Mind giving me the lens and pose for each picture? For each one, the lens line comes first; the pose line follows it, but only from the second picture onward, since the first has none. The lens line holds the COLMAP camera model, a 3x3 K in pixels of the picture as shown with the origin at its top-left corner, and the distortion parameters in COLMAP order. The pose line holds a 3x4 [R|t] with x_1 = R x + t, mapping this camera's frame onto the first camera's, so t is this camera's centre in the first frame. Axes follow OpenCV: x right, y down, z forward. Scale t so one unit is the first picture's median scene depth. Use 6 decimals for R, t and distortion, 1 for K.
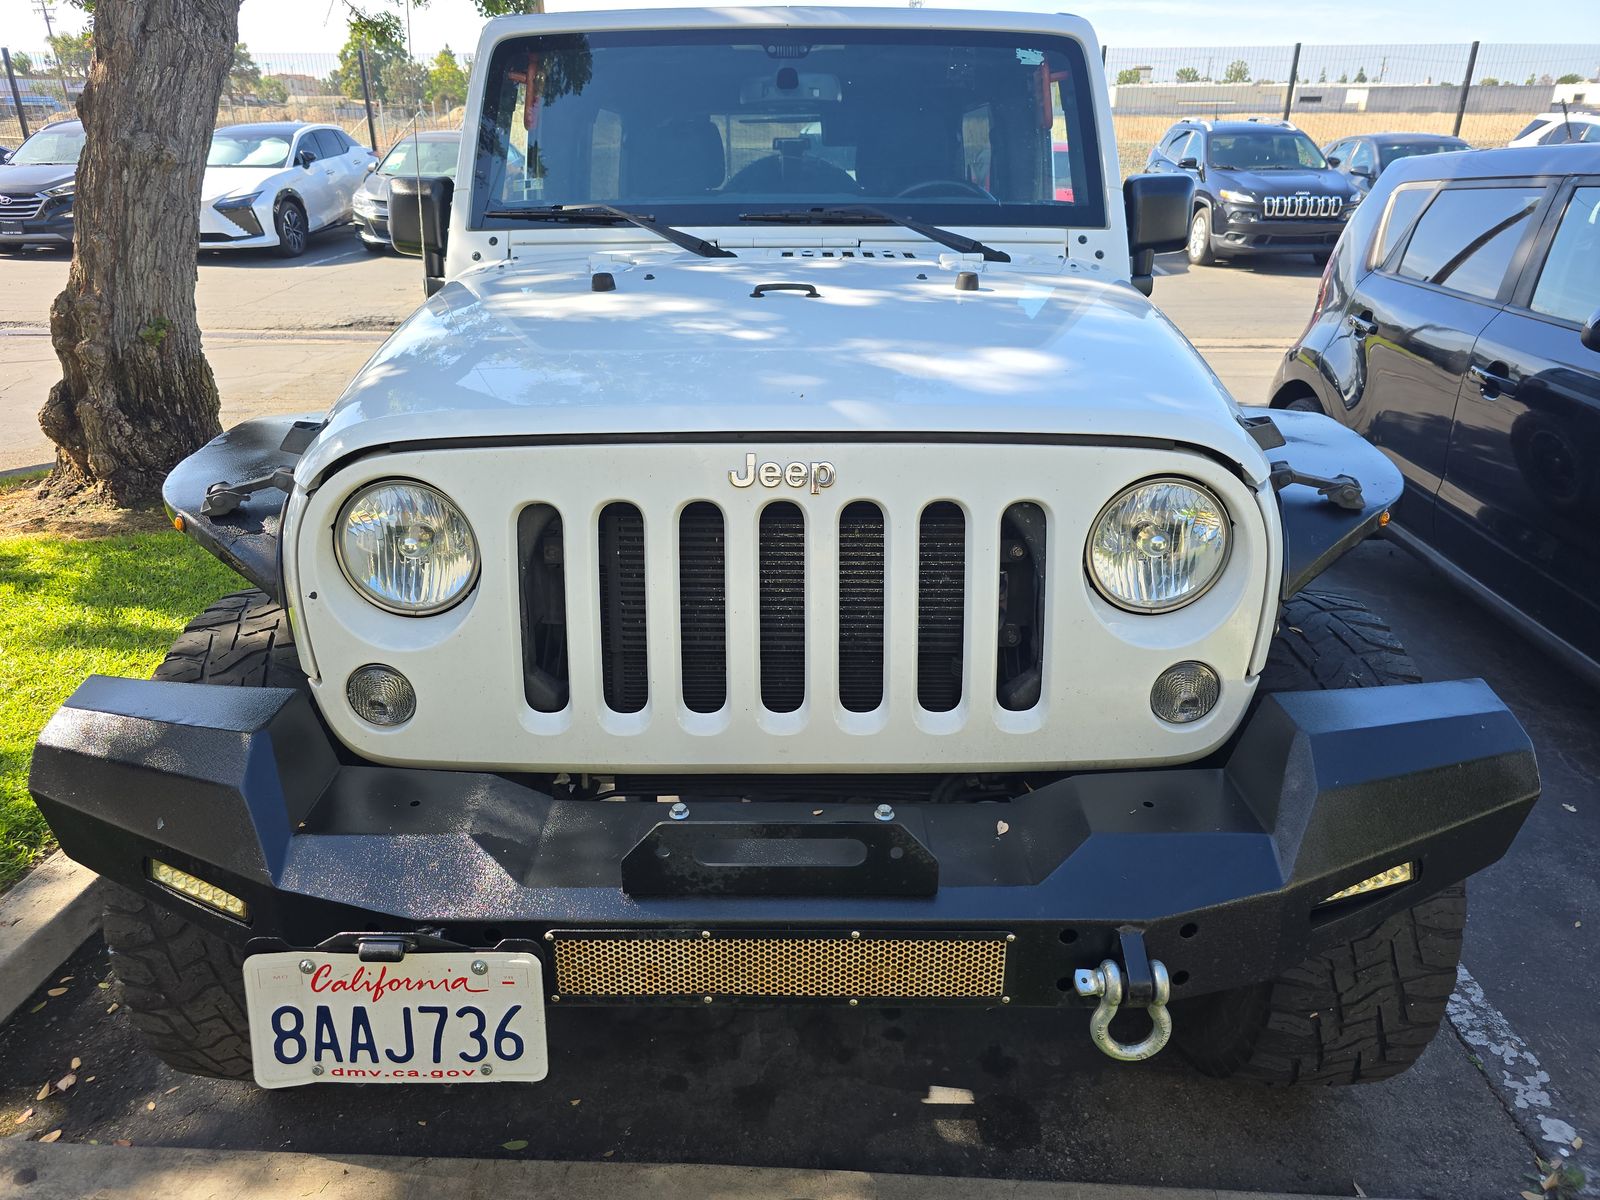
lens RADIAL K [[1153.8, 0, 781.7], [0, 1153.8, 601.6], [0, 0, 1]] dist [0.000704, 0.000993]
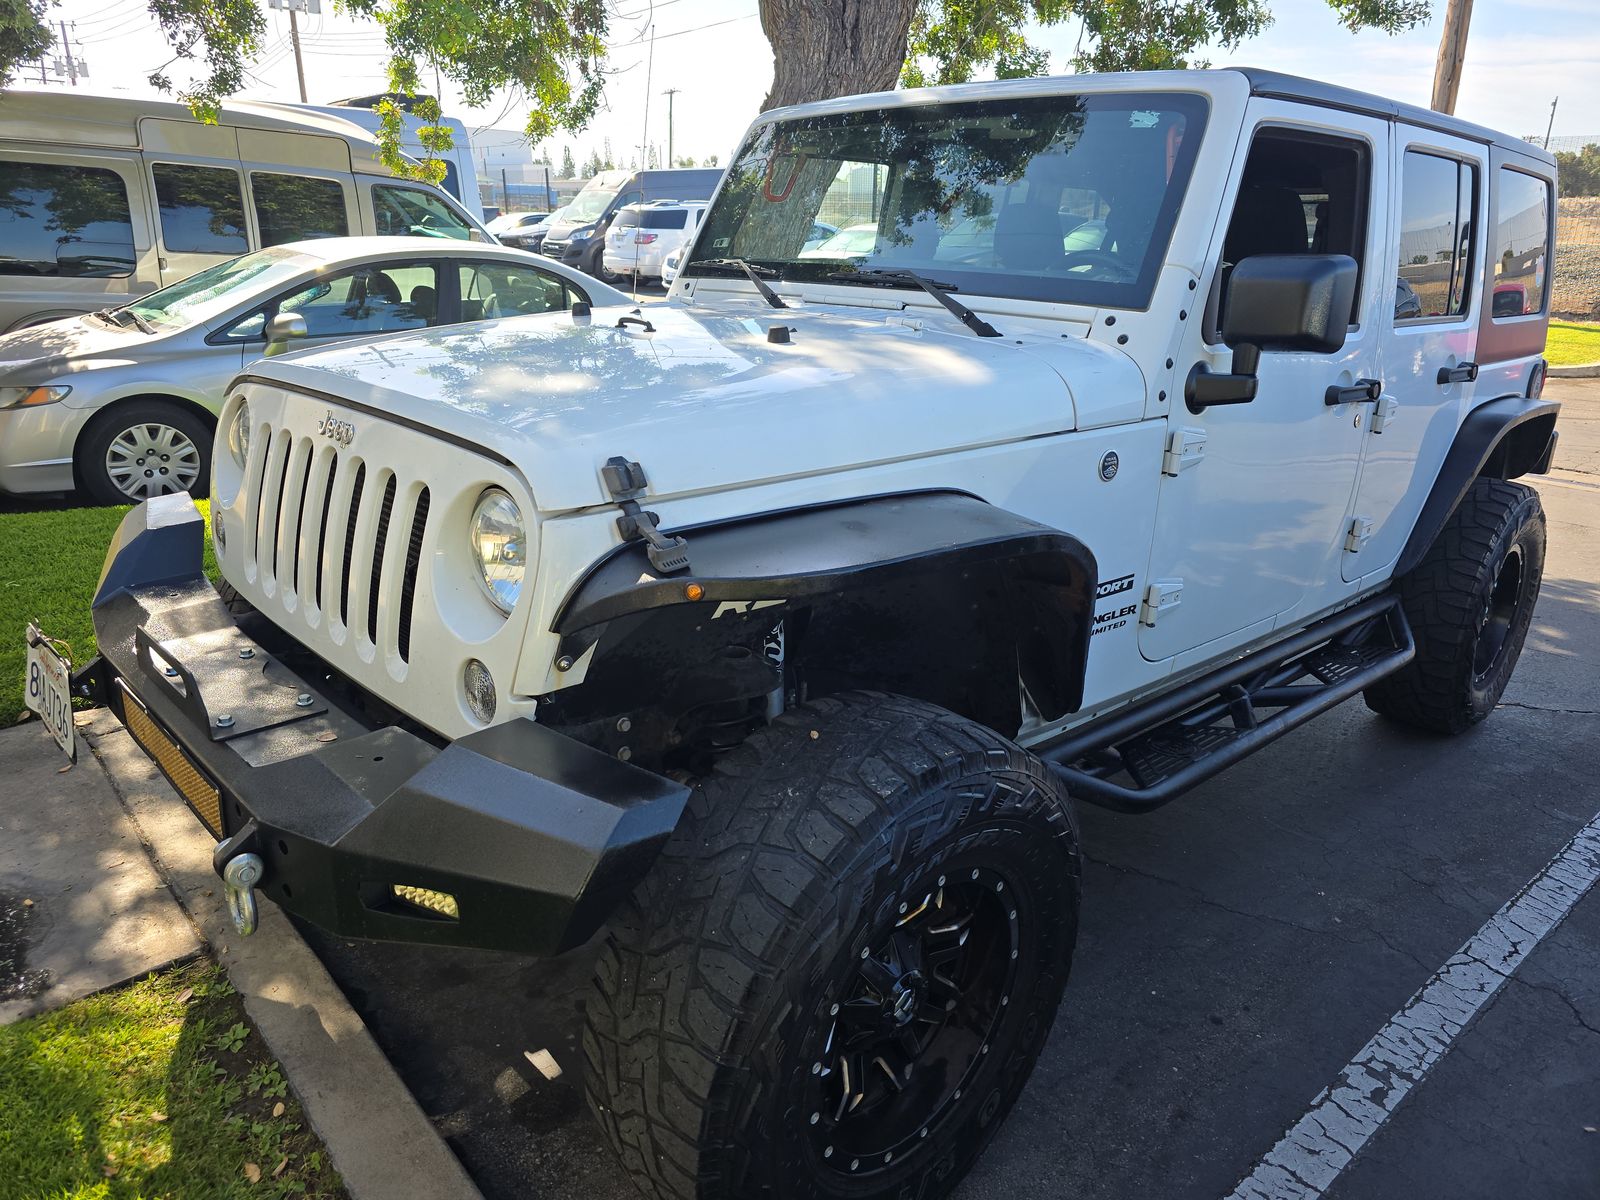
lens RADIAL K [[1153.8, 0, 781.7], [0, 1153.8, 601.6], [0, 0, 1]] dist [0.000704, 0.000993]
pose [[0.668477, 0.247421, -0.701371, 0.789497], [-0.299833, 0.952665, 0.050299, -0.084983], [0.680617, 0.176671, 0.711019, 0.260633]]
